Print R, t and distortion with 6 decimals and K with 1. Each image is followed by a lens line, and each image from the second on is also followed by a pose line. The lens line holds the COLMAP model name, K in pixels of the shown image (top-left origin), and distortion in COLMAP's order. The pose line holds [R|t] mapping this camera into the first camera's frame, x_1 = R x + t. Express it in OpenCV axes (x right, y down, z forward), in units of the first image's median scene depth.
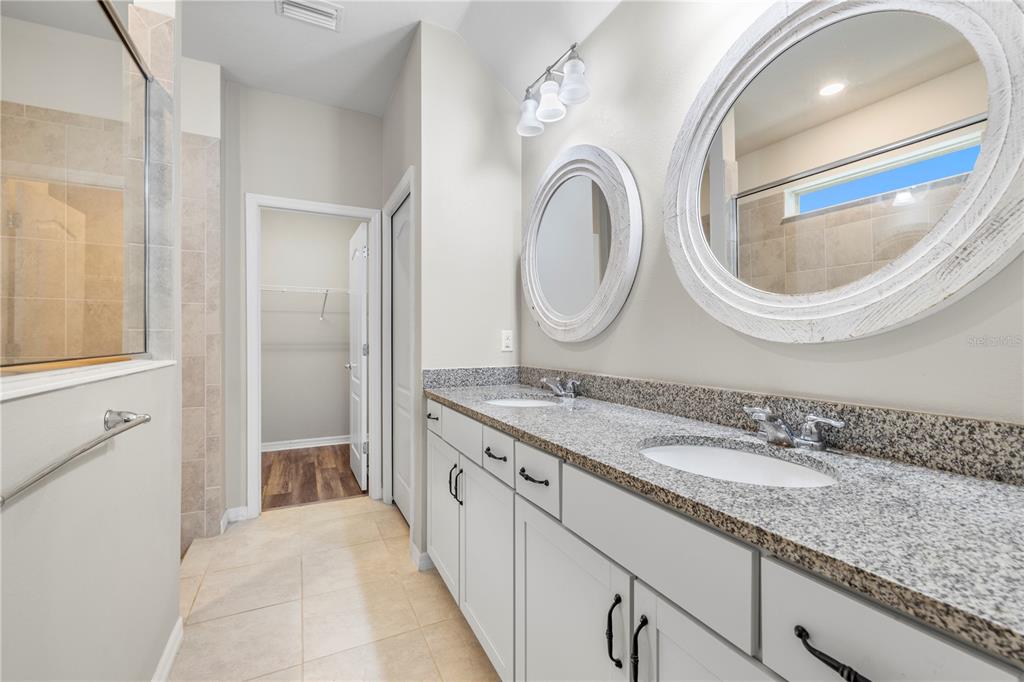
lens RADIAL K [[436.3, 0, 511.5], [0, 436.3, 336.0], [0, 0, 1]] dist [0.005417, -0.000909]
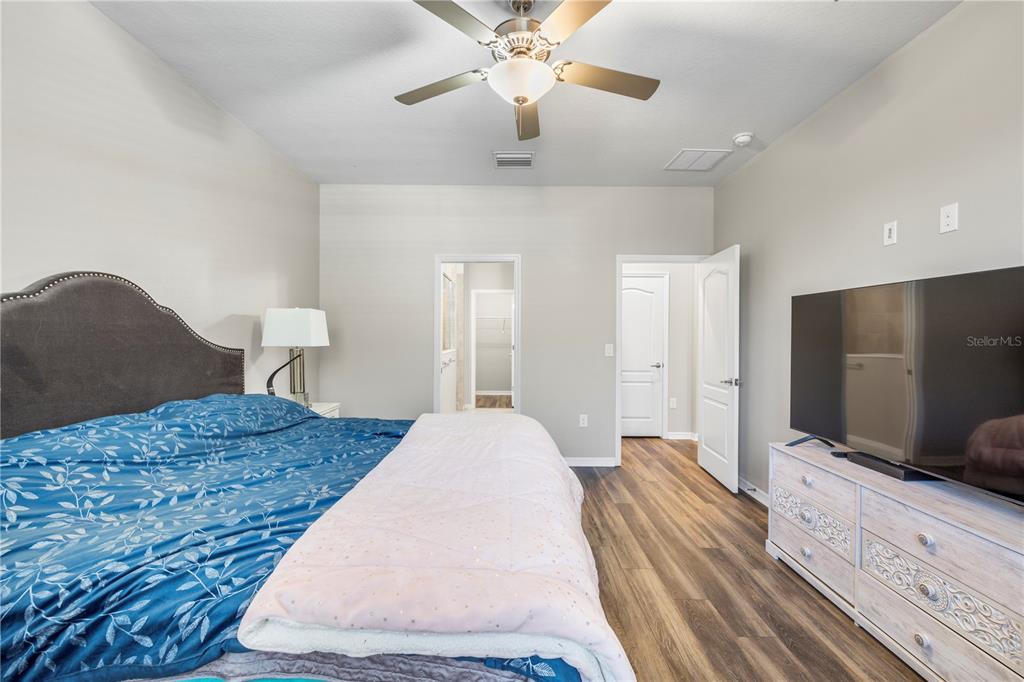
lens RADIAL K [[436.3, 0, 514.5], [0, 436.3, 337.6], [0, 0, 1]] dist [0.005417, -0.000909]
pose [[0.909985, 0.008432, -0.414555, 0.645627], [-0.005279, 0.999948, 0.008750, -0.041638], [0.414607, -0.005774, 0.909982, -1.148812]]
